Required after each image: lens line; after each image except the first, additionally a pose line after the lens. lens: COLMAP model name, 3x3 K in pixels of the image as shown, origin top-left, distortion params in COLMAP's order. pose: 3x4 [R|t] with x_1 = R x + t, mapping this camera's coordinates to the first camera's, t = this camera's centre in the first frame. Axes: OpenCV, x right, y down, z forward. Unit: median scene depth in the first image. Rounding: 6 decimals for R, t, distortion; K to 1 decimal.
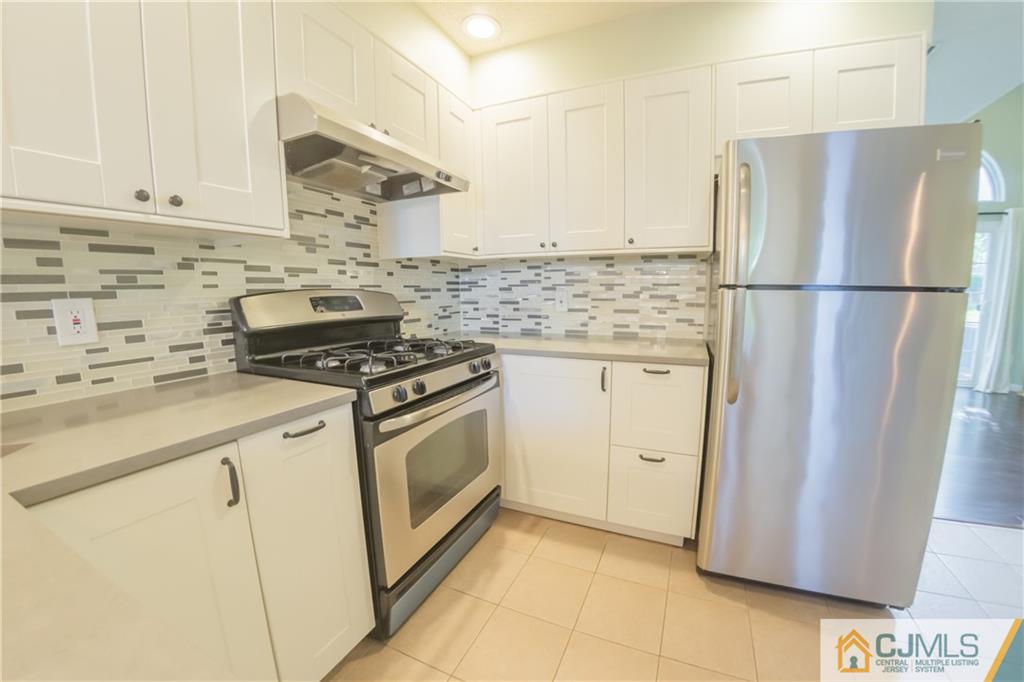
lens RADIAL K [[378.9, 0, 542.1], [0, 378.9, 344.5], [0, 0, 1]] dist [-0.068182, 0.008772]
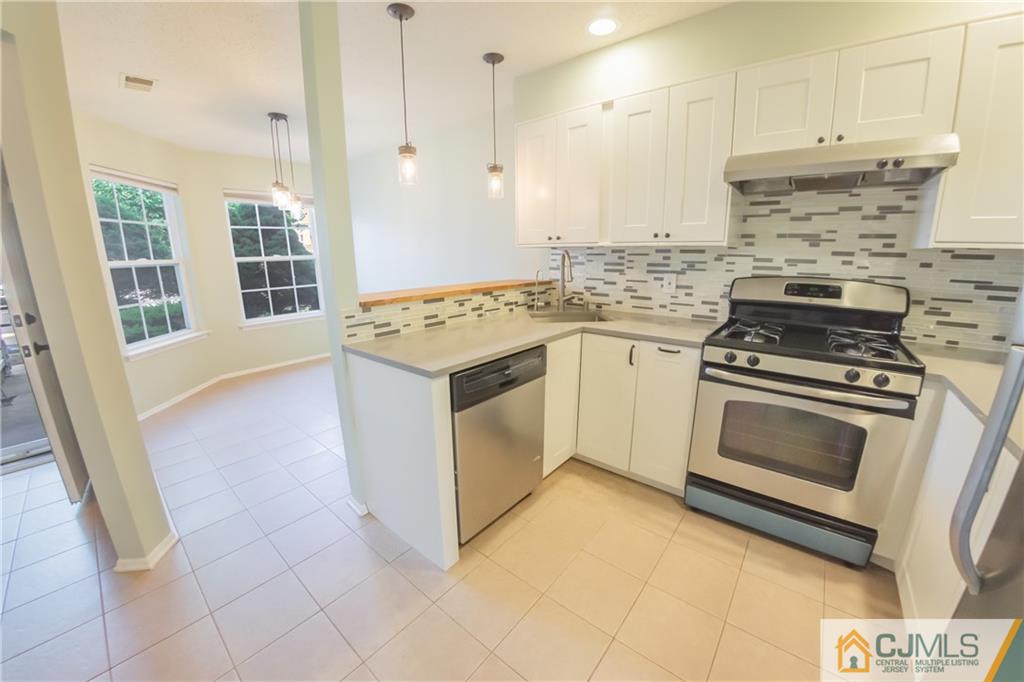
lens RADIAL K [[380.6, 0, 518.0], [0, 380.6, 341.8], [0, 0, 1]] dist [-0.076528, 0.008974]
pose [[-0.285972, 0.227276, -0.930895, 0.685767], [-0.128871, 0.953518, 0.272389, -0.120839], [0.949533, 0.197861, -0.243390, 0.343146]]
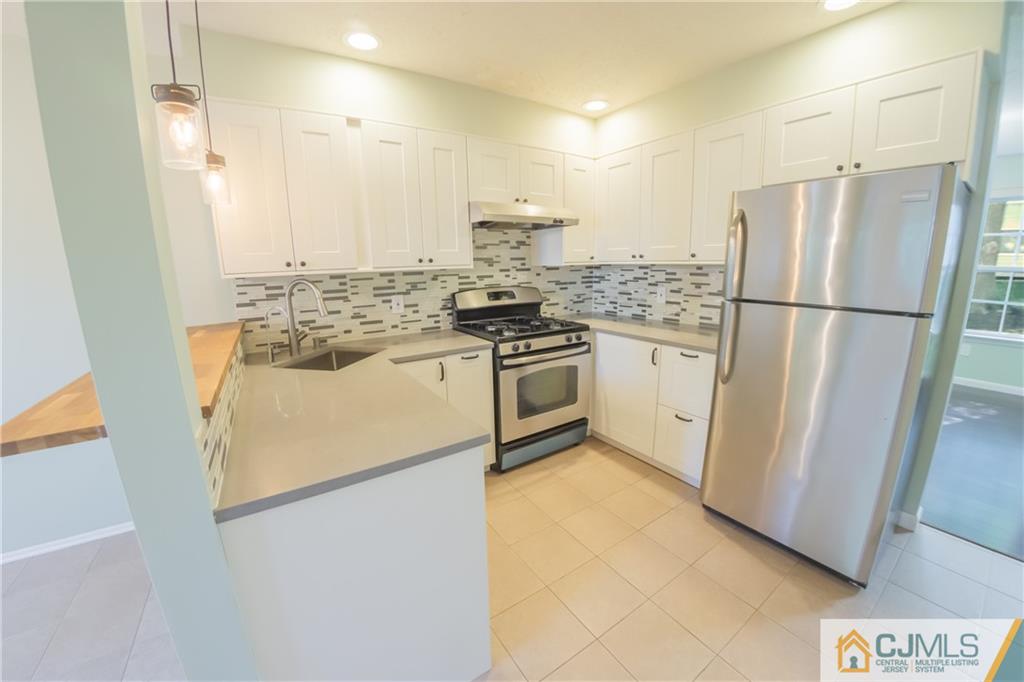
lens RADIAL K [[376.4, 0, 514.6], [0, 376.4, 339.6], [0, 0, 1]] dist [-0.070474, 0.006391]
pose [[0.829374, 0.102873, -0.549141, 0.422079], [-0.066521, 0.994093, 0.085760, -0.048141], [0.554719, -0.034598, 0.831318, -0.390240]]
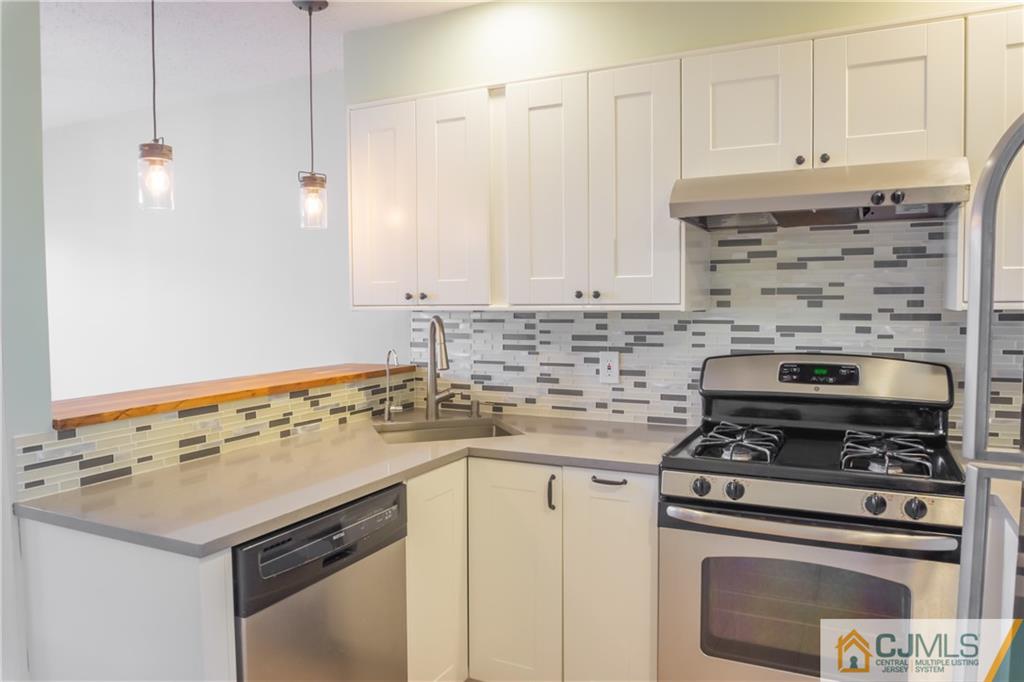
lens RADIAL K [[721.2, 0, 521.3], [0, 721.2, 336.1], [0, 0, 1]] dist [-0.043526, 0.000497]
pose [[-0.061856, 0.058416, -0.996374, 0.798877], [-0.135067, 0.988613, 0.066346, -0.166351], [0.988904, 0.138681, -0.053262, 0.372291]]
